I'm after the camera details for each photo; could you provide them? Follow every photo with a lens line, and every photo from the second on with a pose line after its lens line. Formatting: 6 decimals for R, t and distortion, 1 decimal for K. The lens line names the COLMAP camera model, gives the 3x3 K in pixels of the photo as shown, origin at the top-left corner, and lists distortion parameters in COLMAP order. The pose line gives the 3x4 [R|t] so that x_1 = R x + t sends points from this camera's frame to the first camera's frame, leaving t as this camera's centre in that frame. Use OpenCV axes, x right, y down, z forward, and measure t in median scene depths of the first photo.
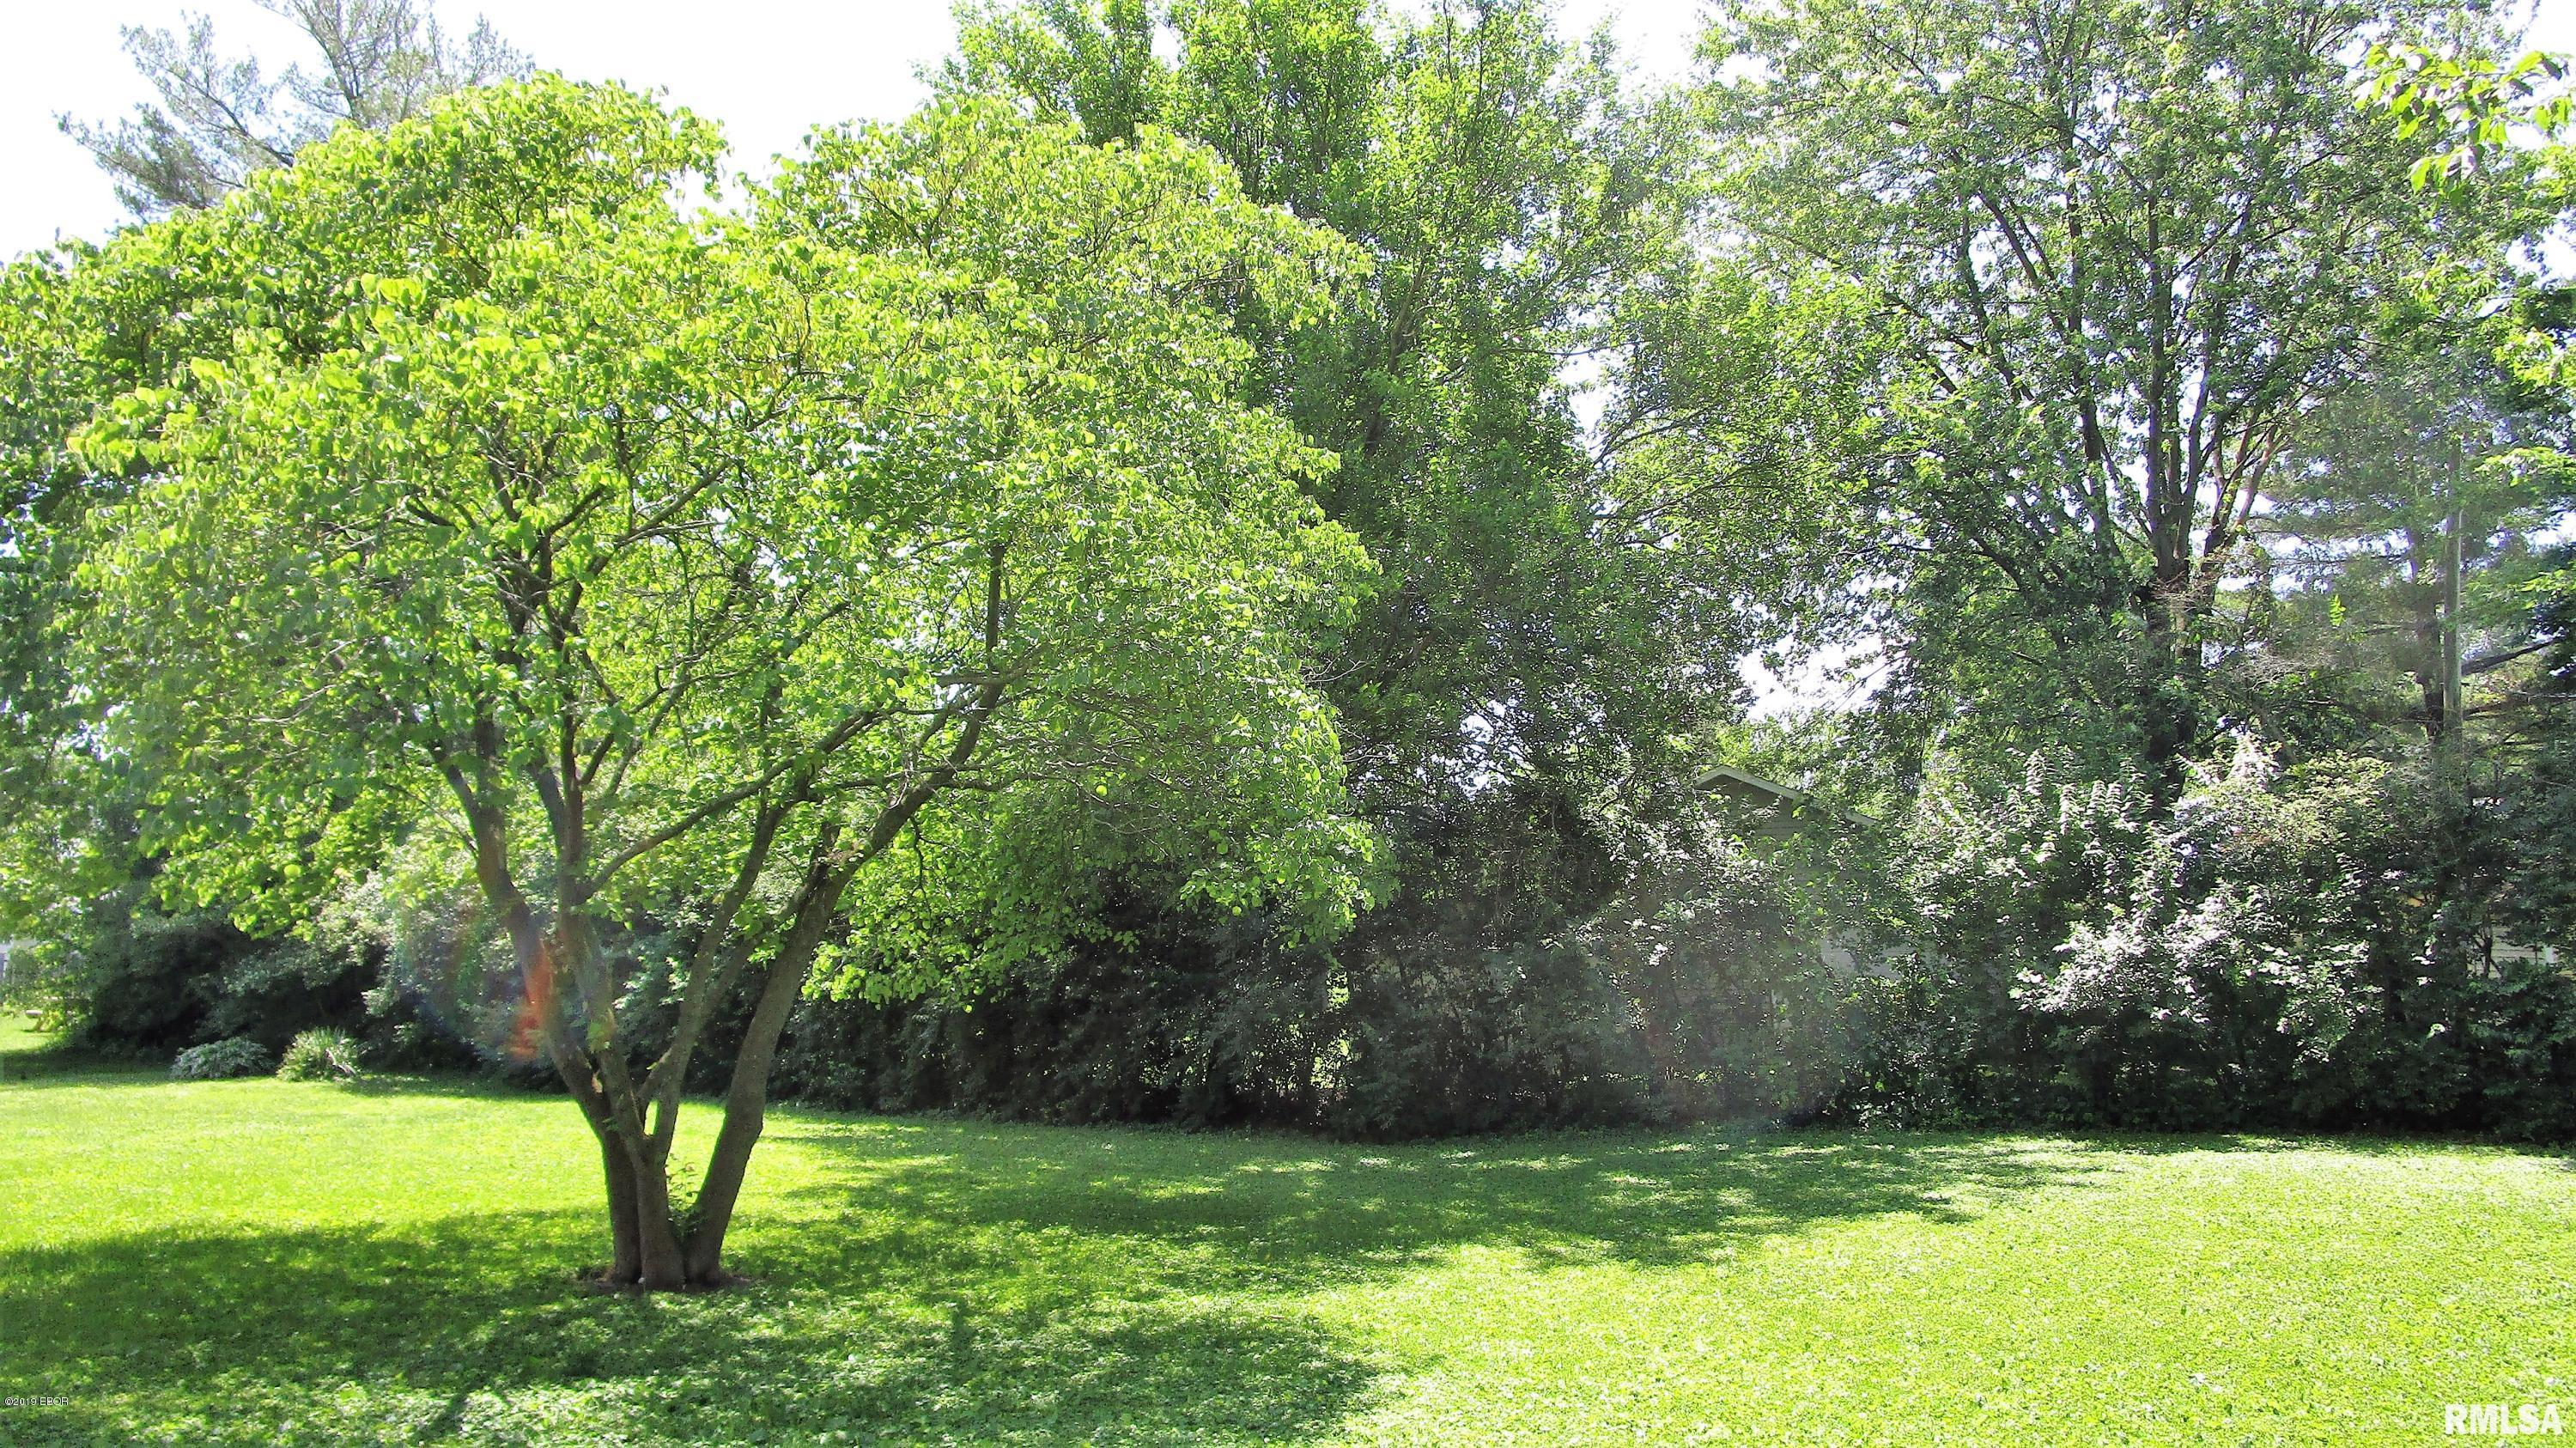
lens RADIAL K [[1845.8, 0, 1288.0], [0, 1845.8, 724.0], [0, 0, 1]] dist [-0.021654, 0.001331]
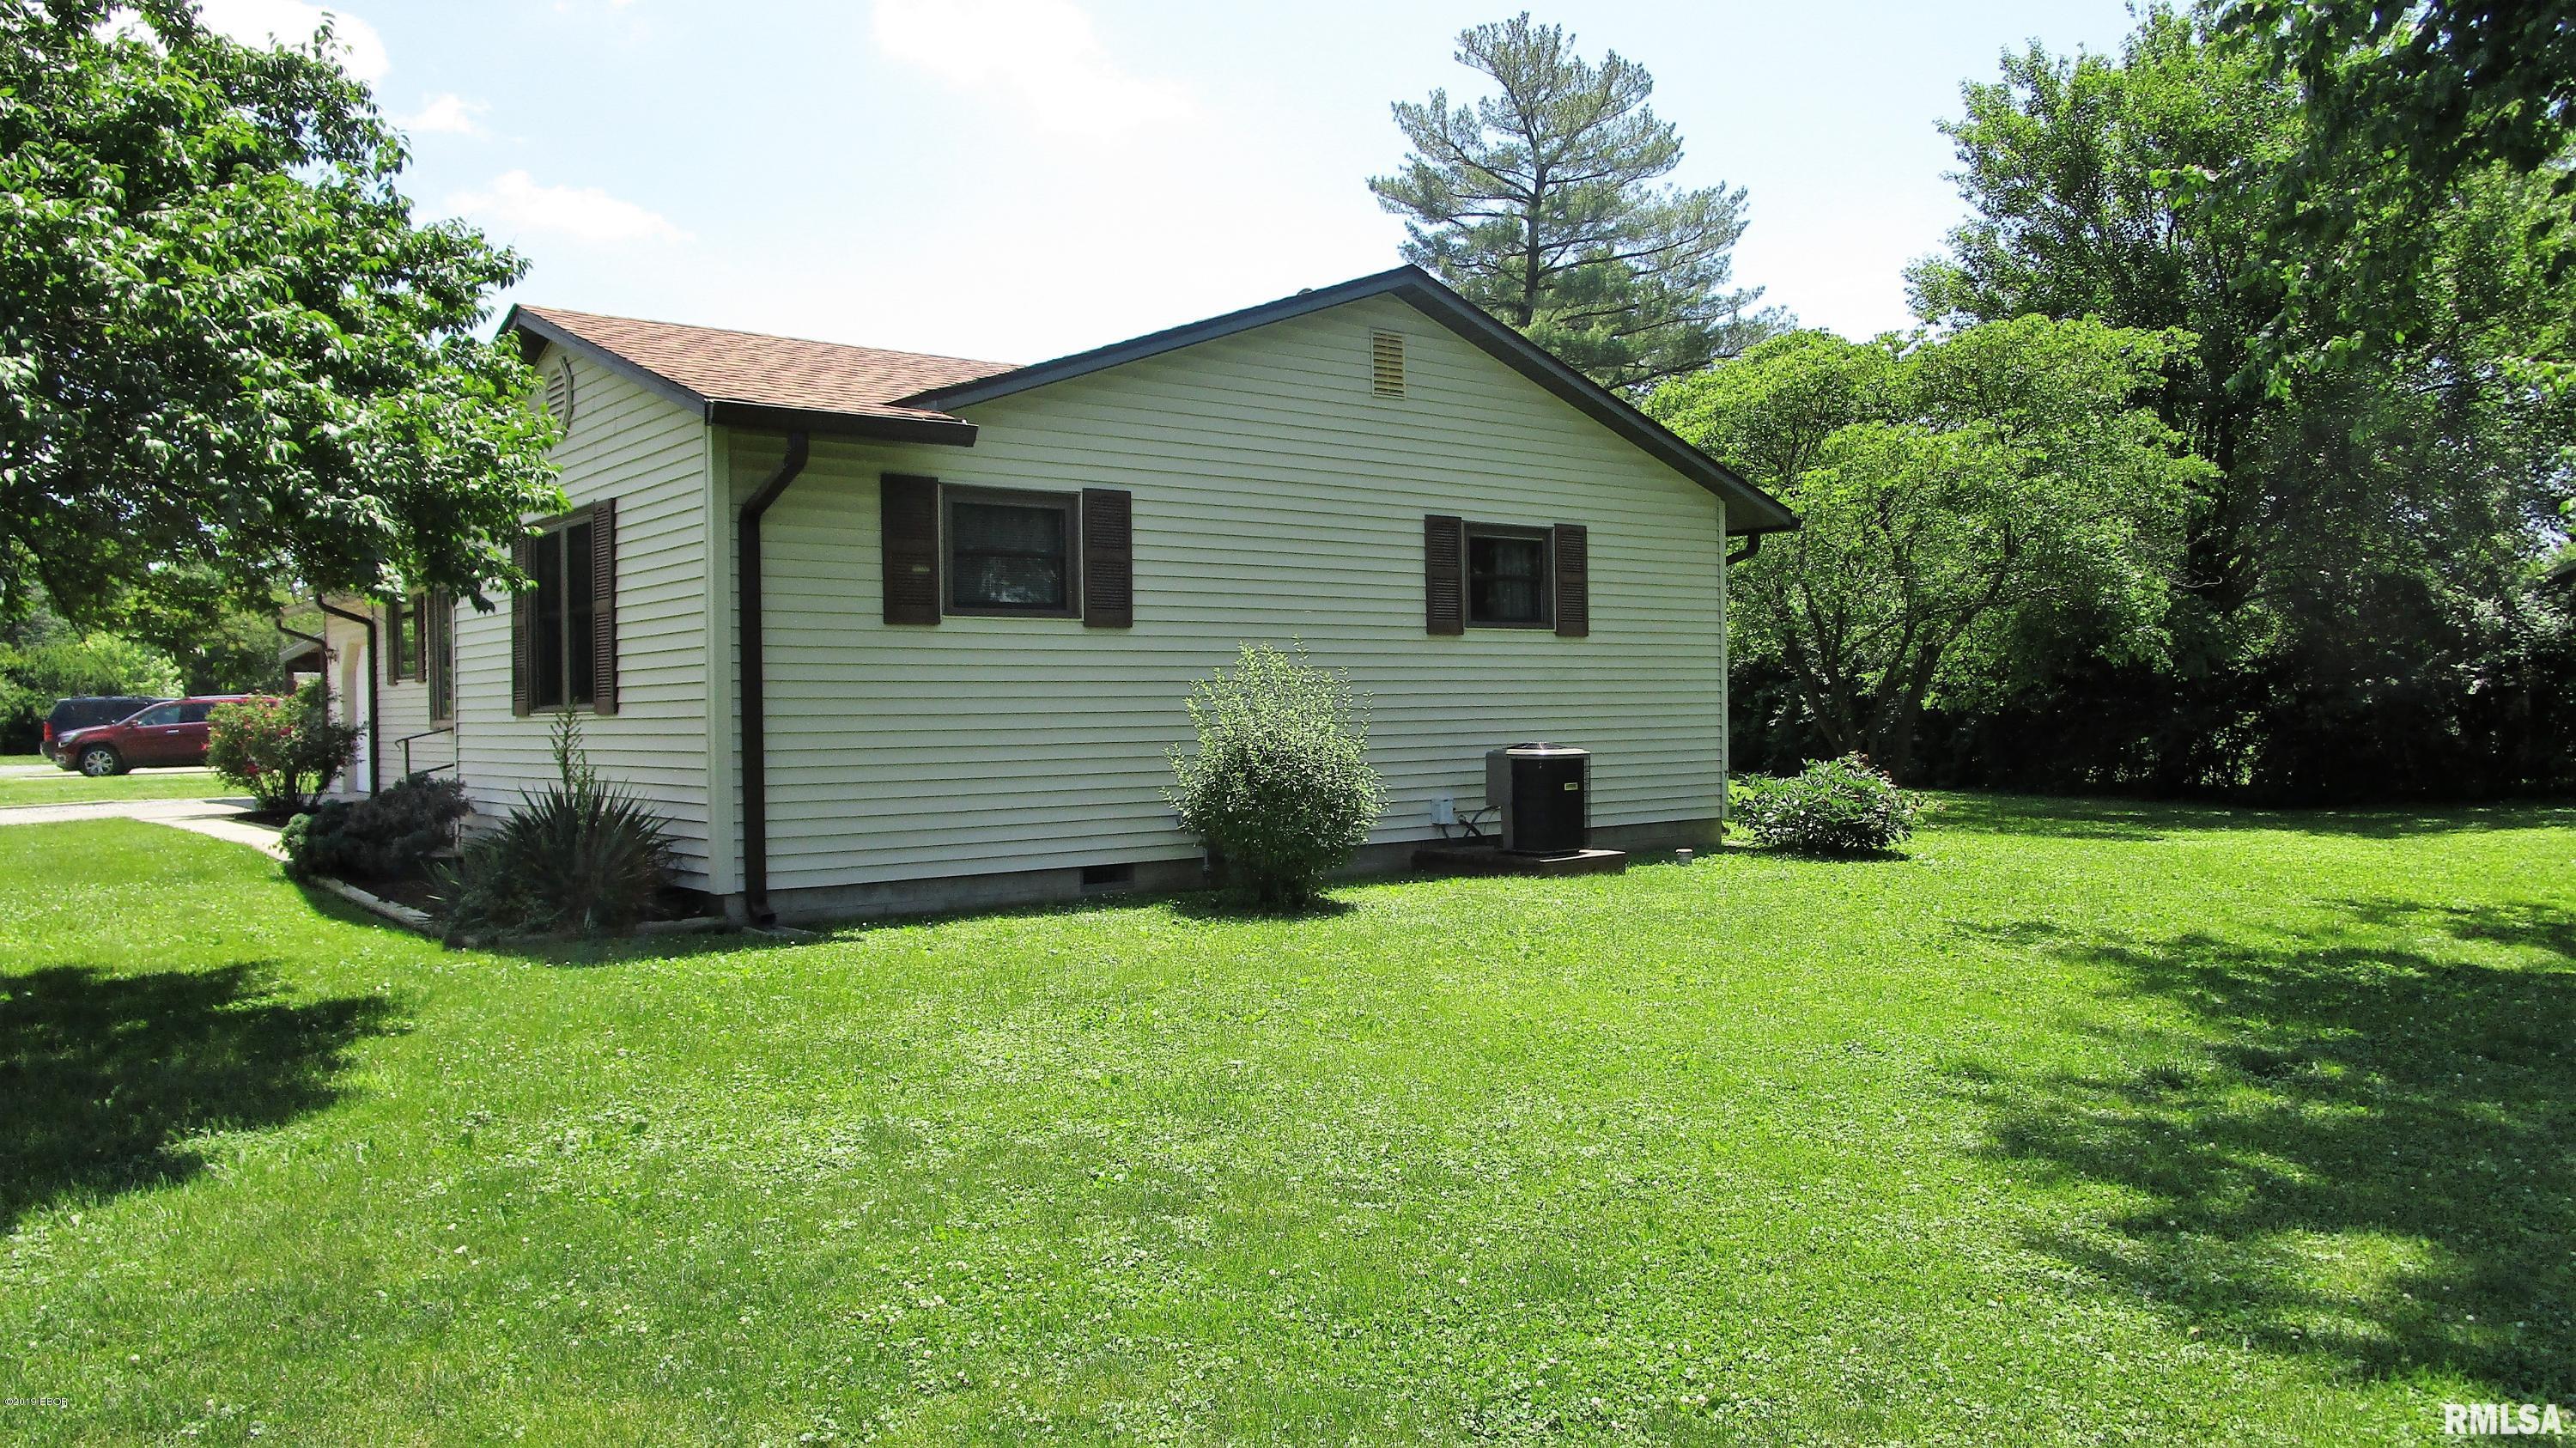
lens RADIAL K [[1845.8, 0, 1288.0], [0, 1845.8, 724.0], [0, 0, 1]] dist [-0.021654, 0.001331]
pose [[0.865325, 0.000075, -0.501210, 0.099119], [0.064373, 0.991701, 0.111287, -0.064502], [0.497059, -0.128564, 0.858139, -0.685489]]
